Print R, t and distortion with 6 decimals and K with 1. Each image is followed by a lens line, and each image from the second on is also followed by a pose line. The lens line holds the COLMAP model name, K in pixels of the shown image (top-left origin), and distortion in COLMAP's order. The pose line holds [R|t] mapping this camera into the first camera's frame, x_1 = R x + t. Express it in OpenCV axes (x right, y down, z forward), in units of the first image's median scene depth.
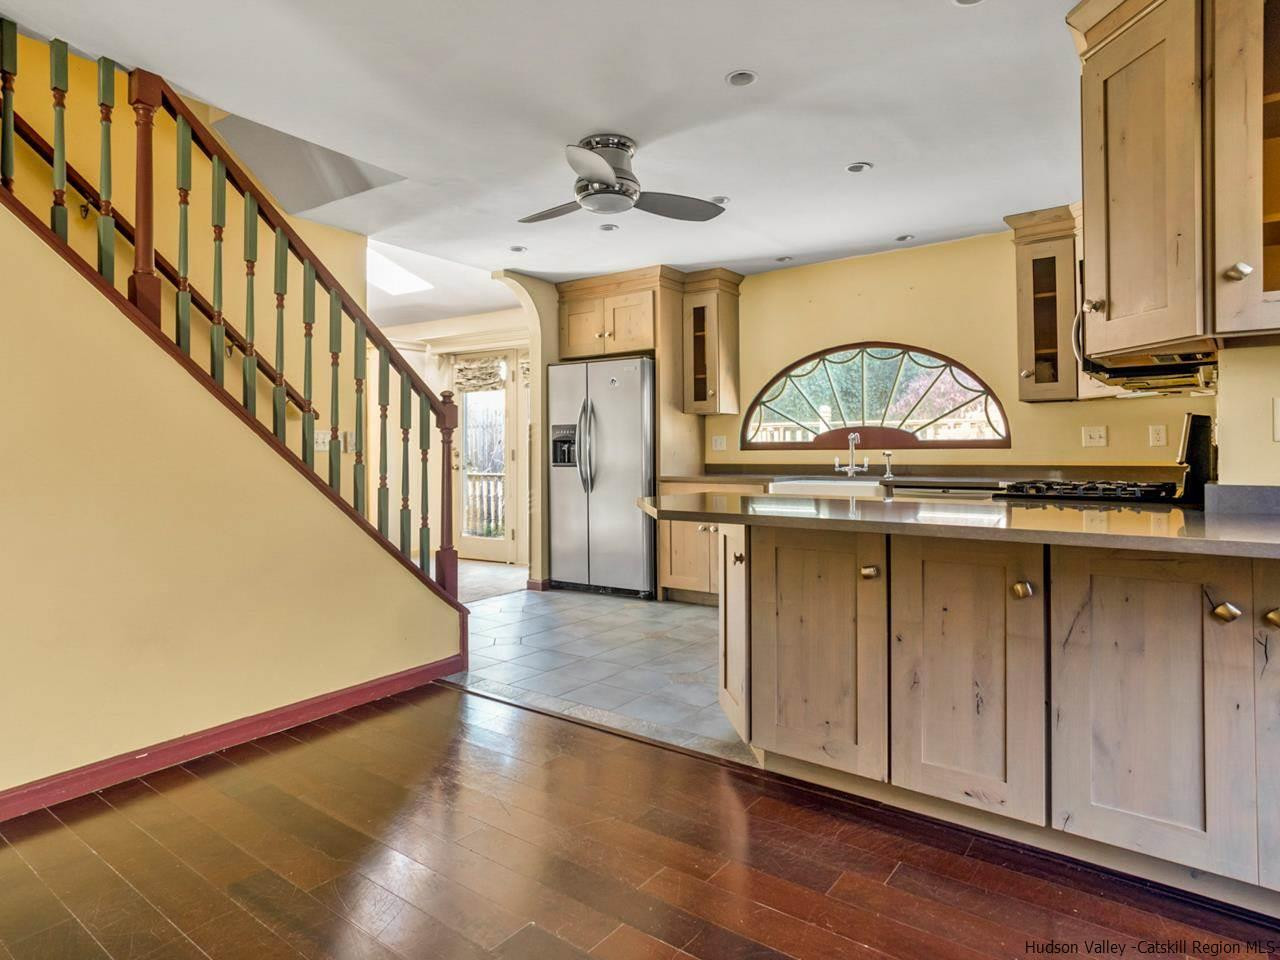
lens RADIAL K [[742.4, 0, 643.2], [0, 742.4, 442.8], [0, 0, 1]] dist [-0.072565, 0.037867]
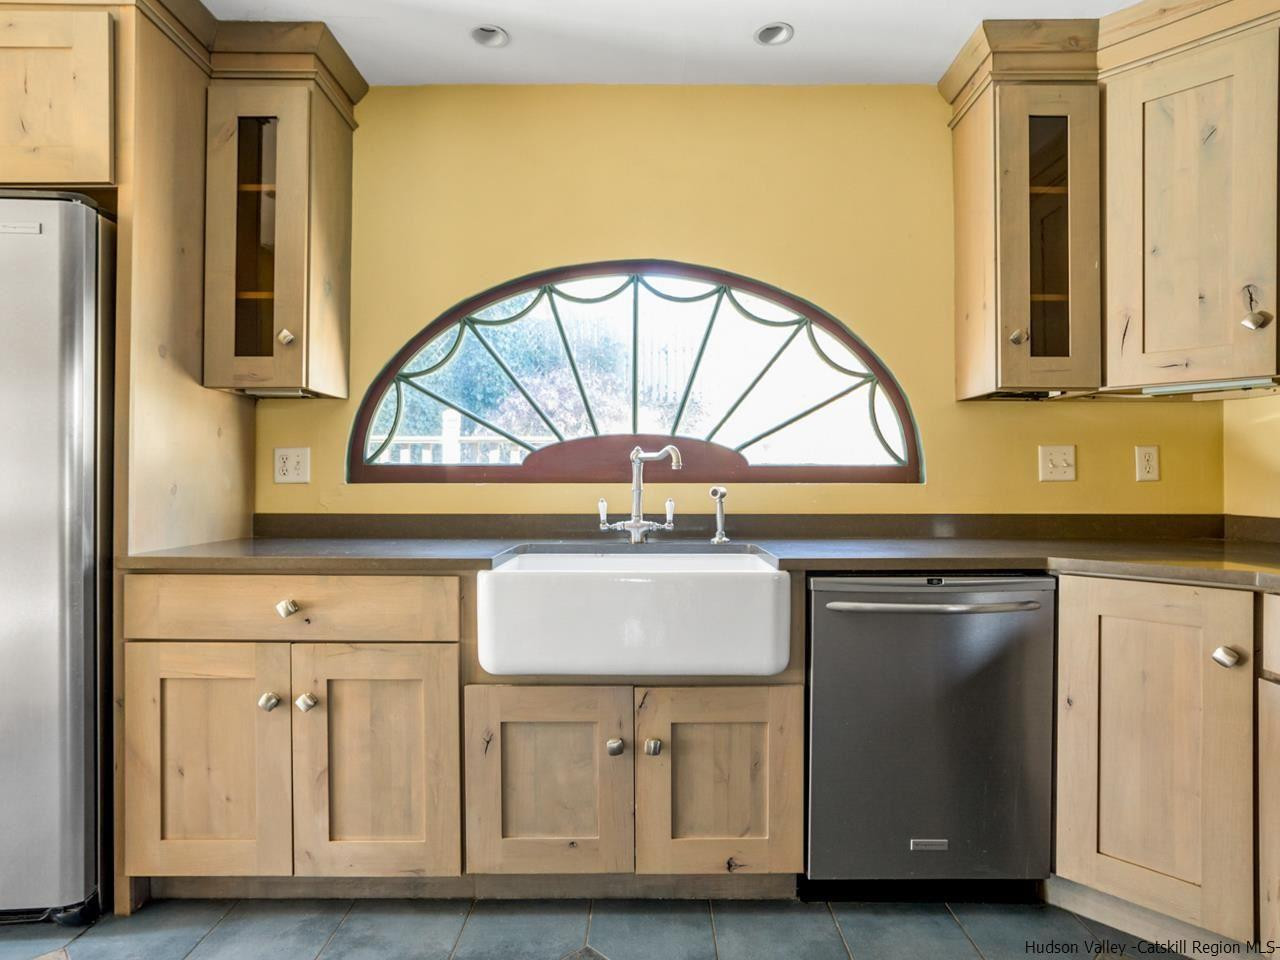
lens RADIAL K [[749.4, 0, 650.7], [0, 749.4, 476.6], [0, 0, 1]] dist [-0.044557, 0.027599]
pose [[0.798283, 0.012087, 0.602161, 0.010540], [-0.013222, 0.999909, -0.002543, 0.006295], [-0.602137, -0.005932, 0.798371, 0.613060]]
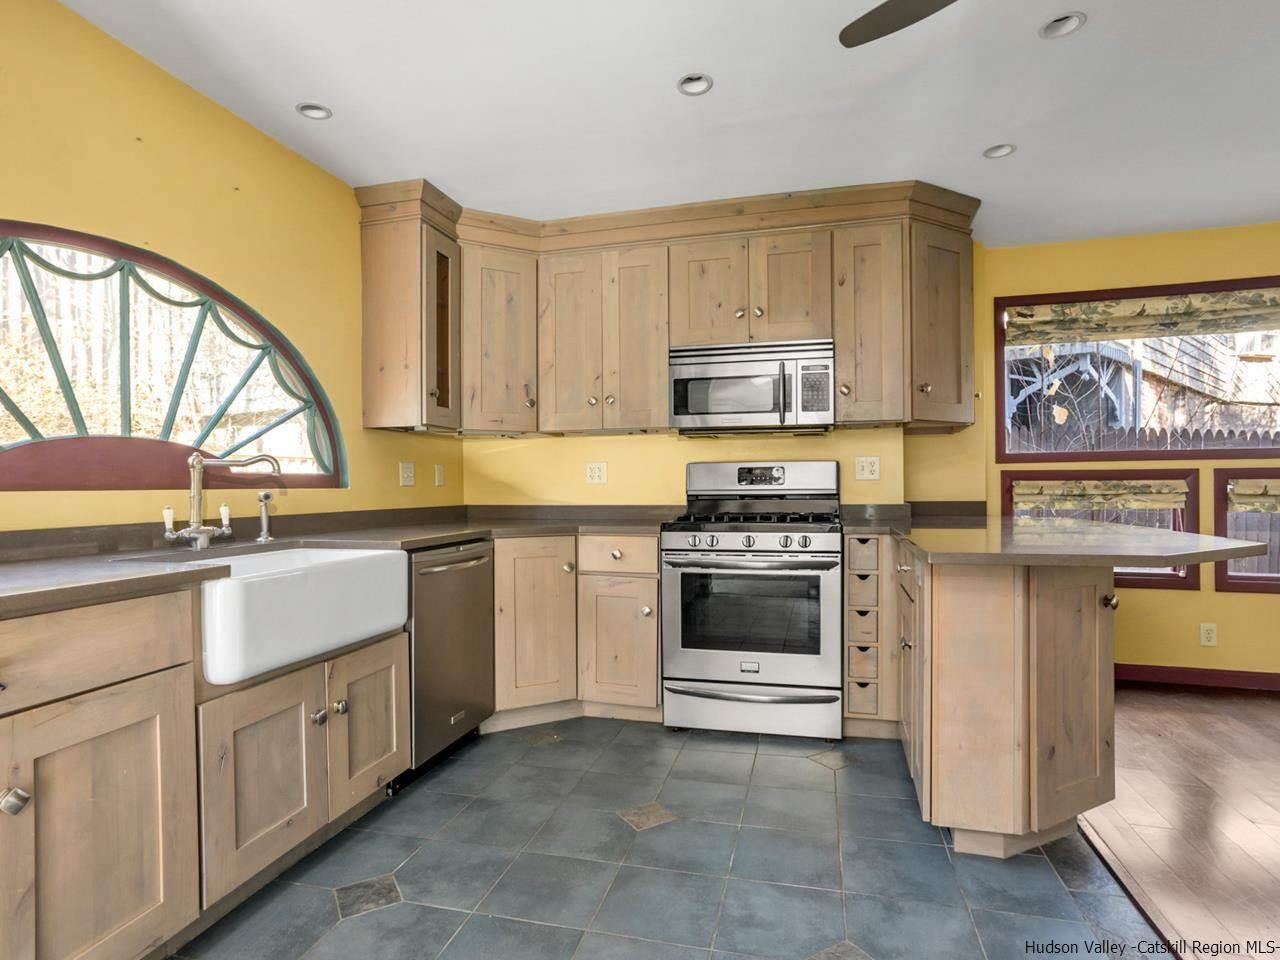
lens RADIAL K [[693.3, 0, 641.1], [0, 693.3, 492.6], [0, 0, 1]] dist [-0.038138, 0.032216]
pose [[-0.379006, 0.002491, 0.925391, -0.203974], [0.001905, 0.999996, -0.001912, 0.012688], [-0.925392, 0.001038, -0.379009, 0.889228]]
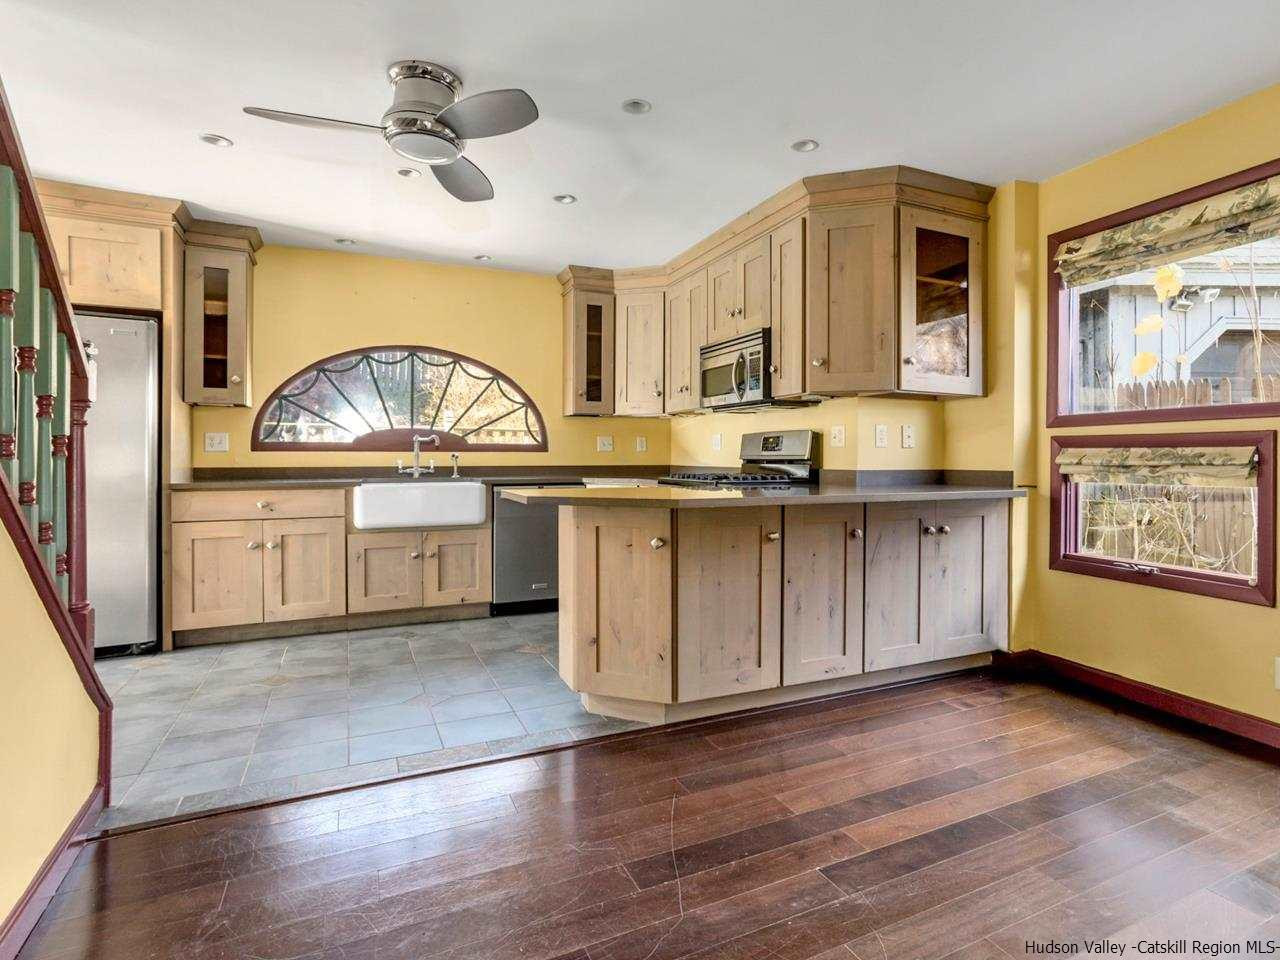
lens RADIAL K [[694.3, 0, 702.8], [0, 694.3, 453.7], [0, 0, 1]] dist [-0.055882, 0.054164]
pose [[0.439127, 0.012554, 0.898337, -0.382638], [-0.013895, 0.999878, -0.007182, 0.013429], [-0.898318, -0.009328, 0.439247, 0.230867]]
